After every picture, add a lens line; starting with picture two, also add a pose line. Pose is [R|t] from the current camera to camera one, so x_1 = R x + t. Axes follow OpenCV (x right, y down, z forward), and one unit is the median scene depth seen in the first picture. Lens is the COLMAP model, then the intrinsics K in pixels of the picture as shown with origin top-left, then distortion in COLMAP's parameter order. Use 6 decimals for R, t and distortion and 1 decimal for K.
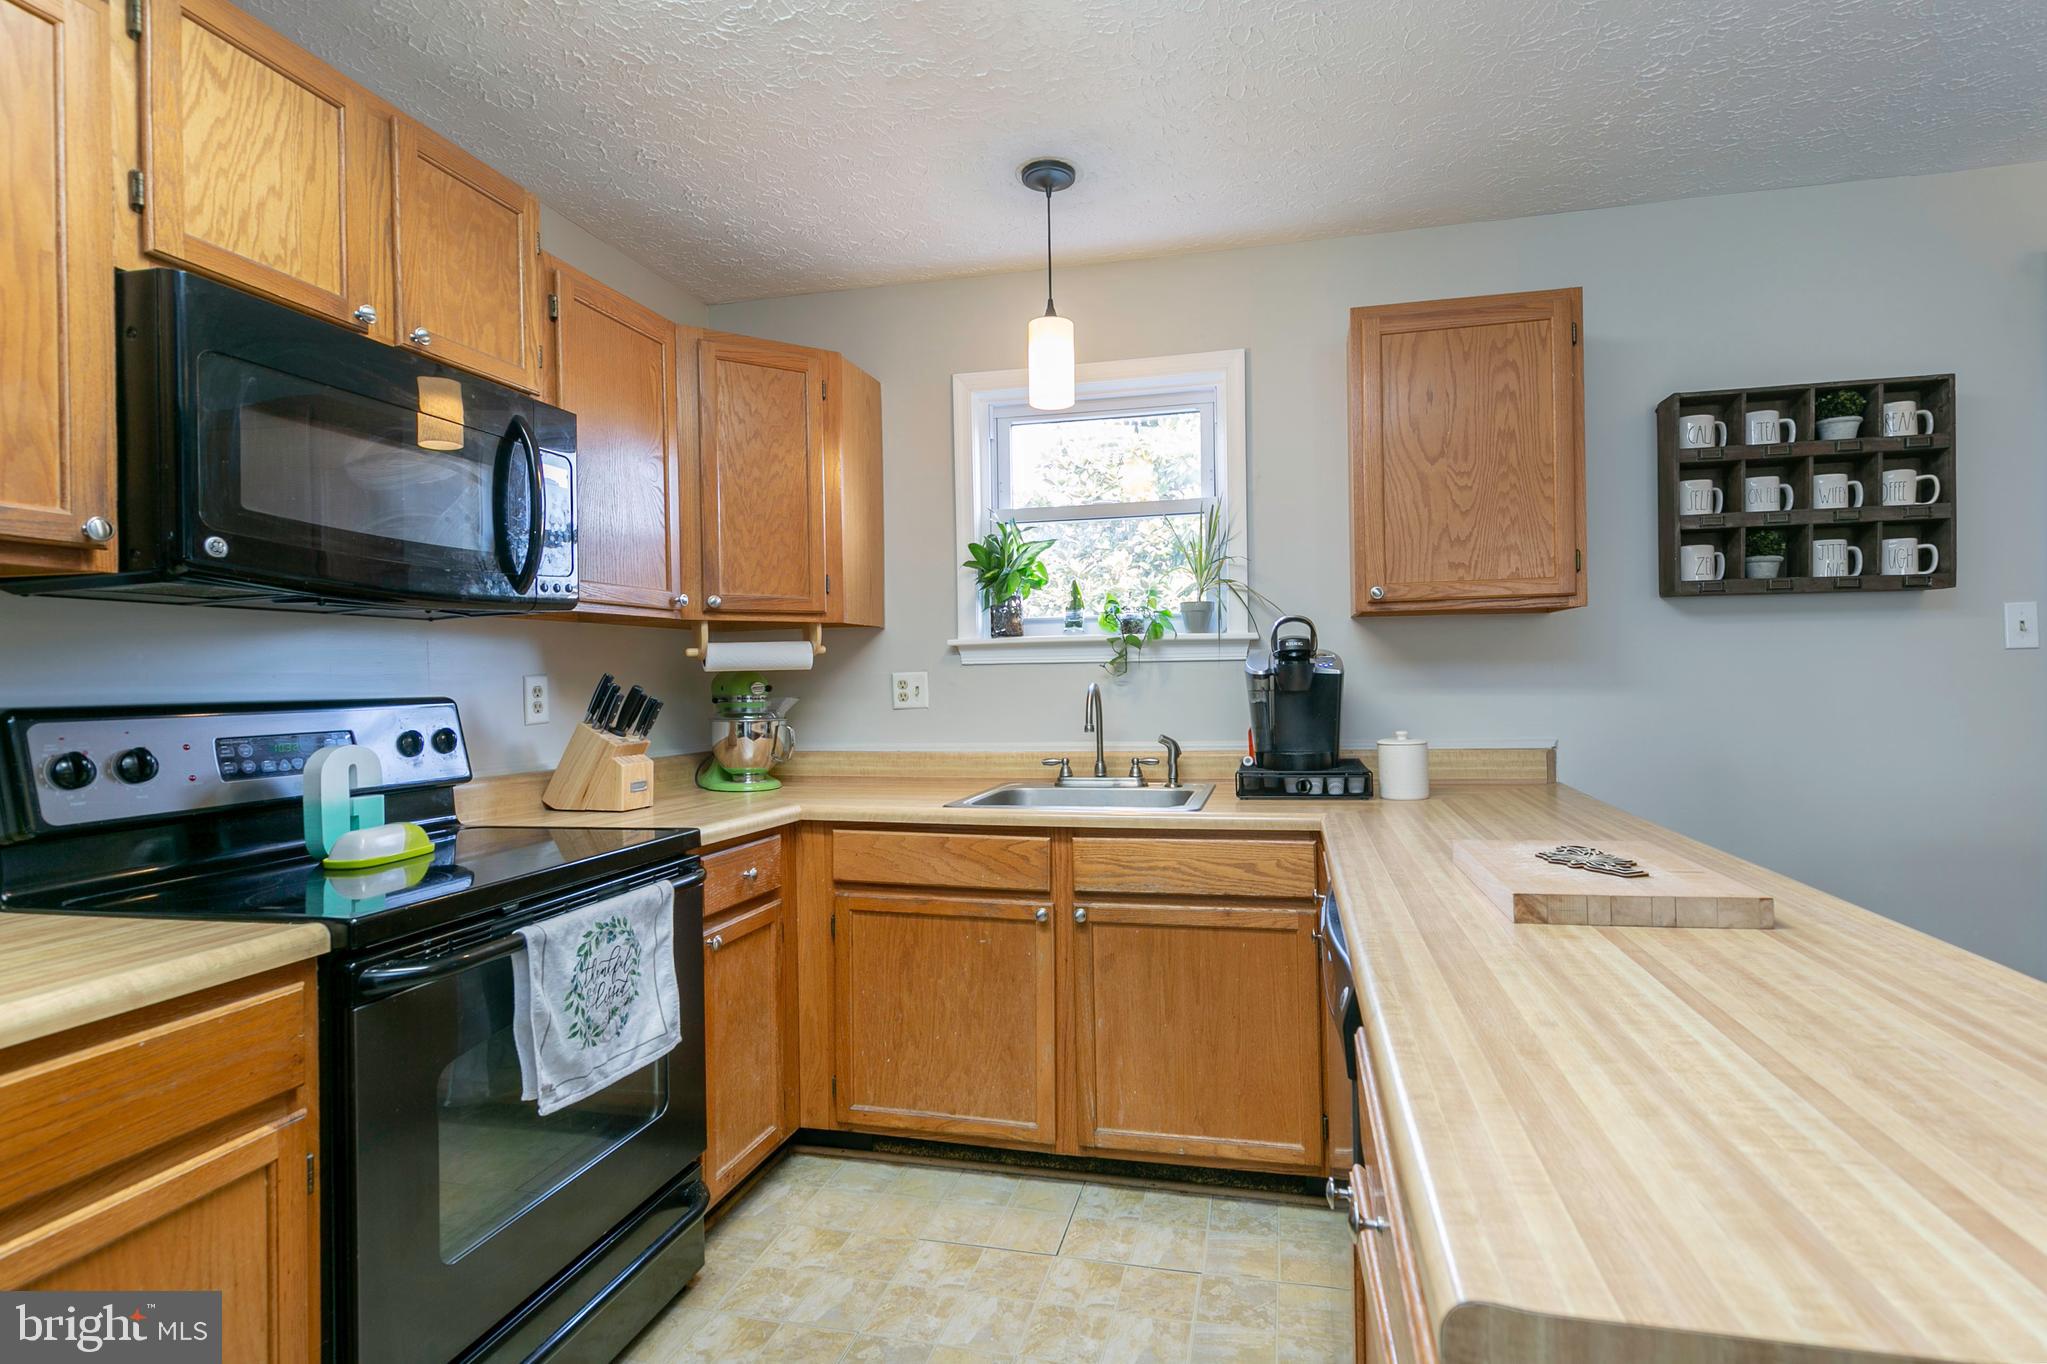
lens RADIAL K [[961.1, 0, 1075.3], [0, 961.1, 673.8], [0, 0, 1]] dist [0.001997, -0.001098]
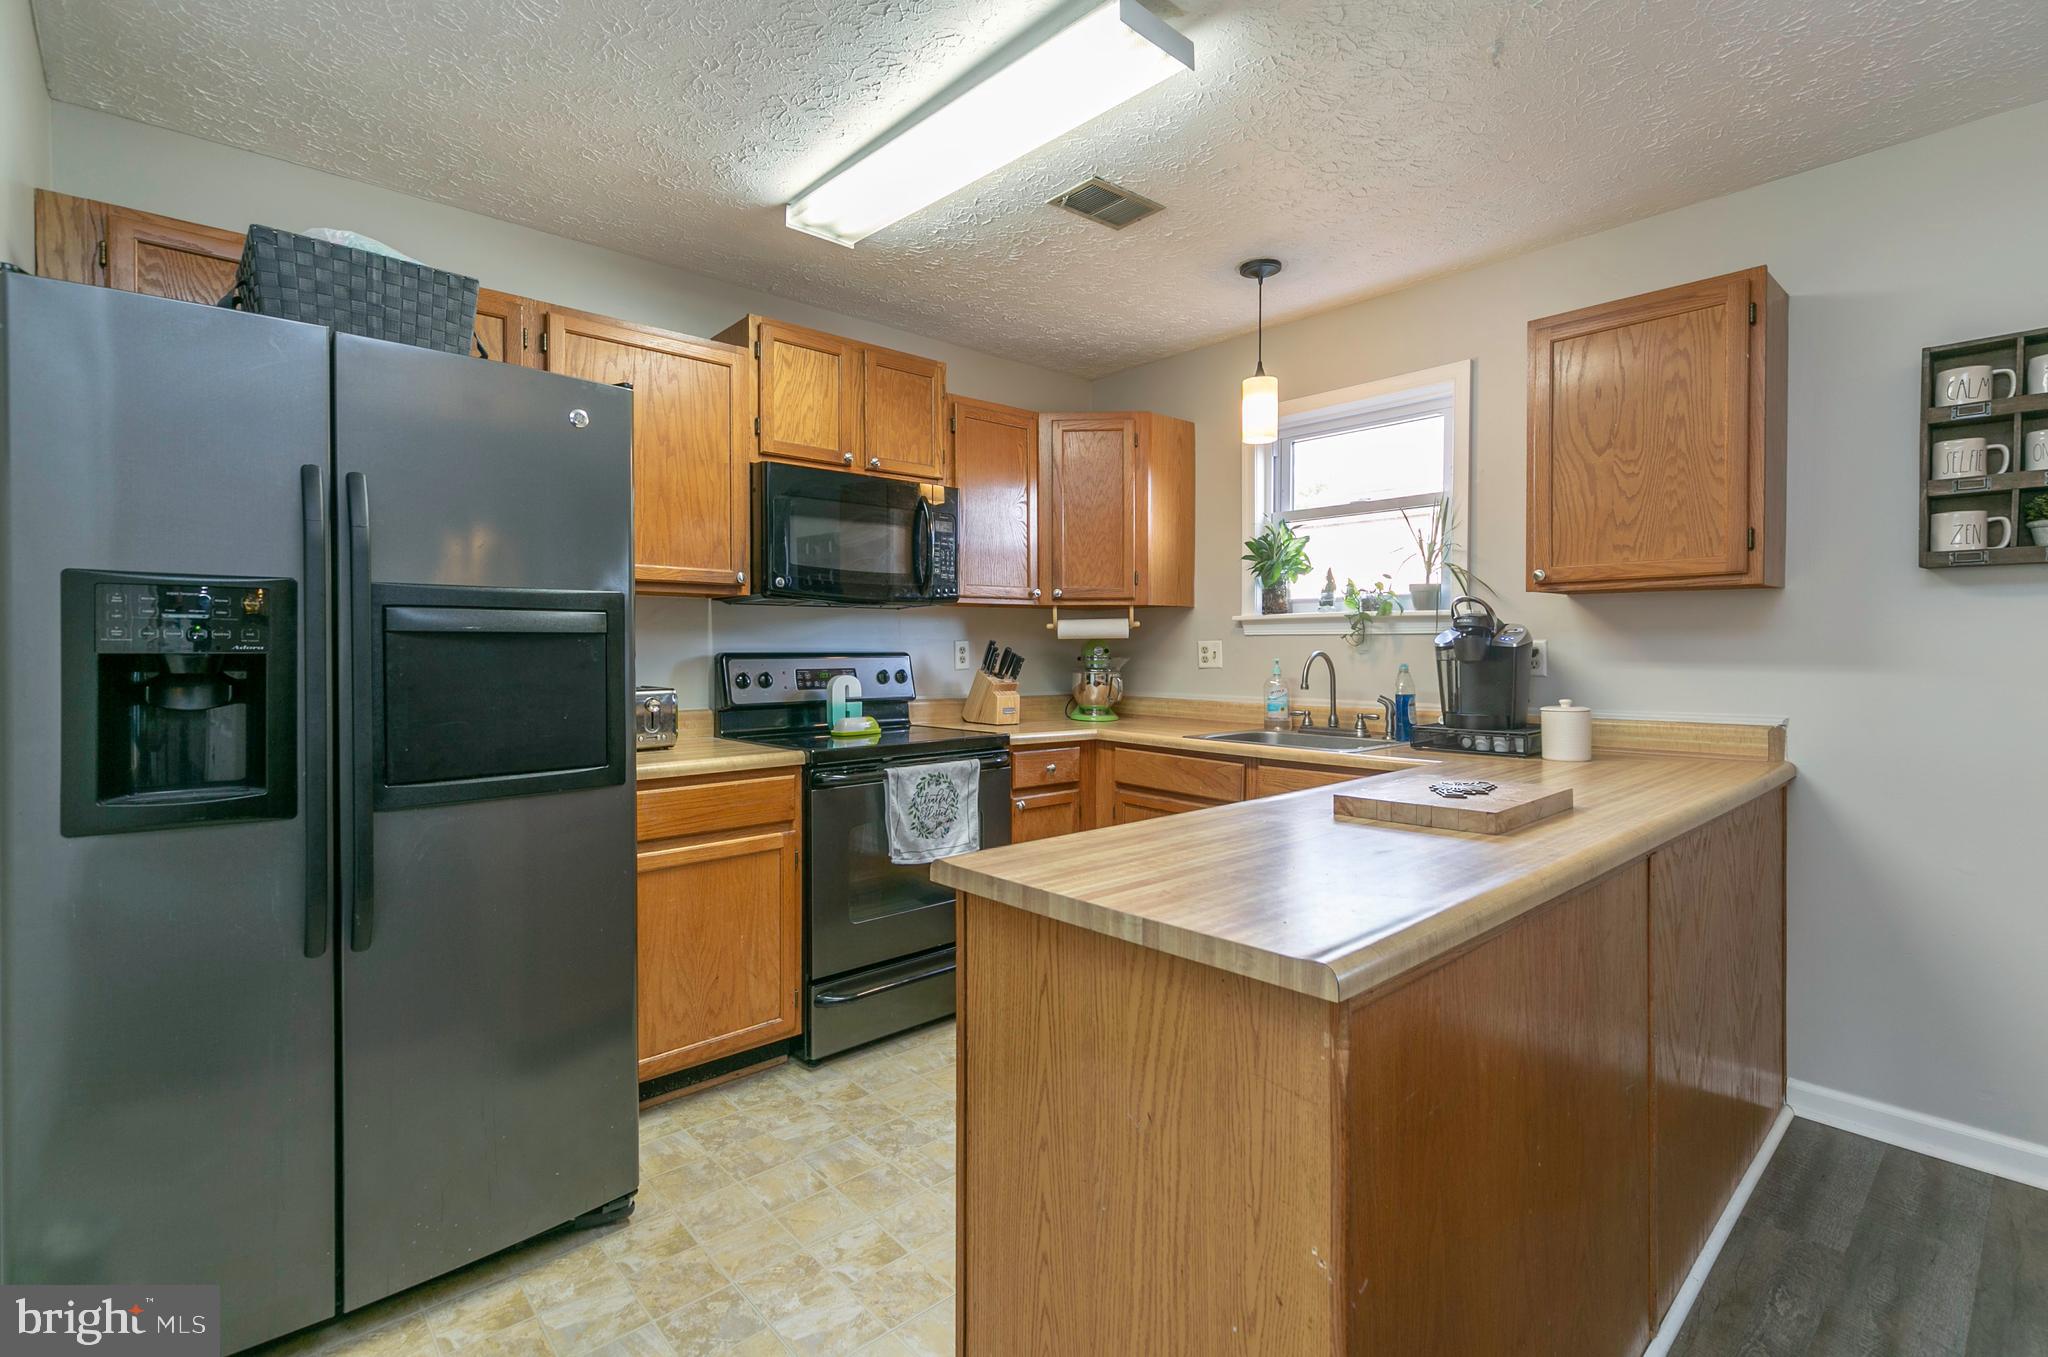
lens RADIAL K [[921.6, 0, 1020.7], [0, 921.6, 654.9], [0, 0, 1]] dist [-0.000162, -0.000503]
pose [[0.812361, 0.020359, -0.582799, 0.454321], [-0.010198, 0.999734, 0.020708, -0.007467], [0.583065, -0.010879, 0.812353, -0.231801]]
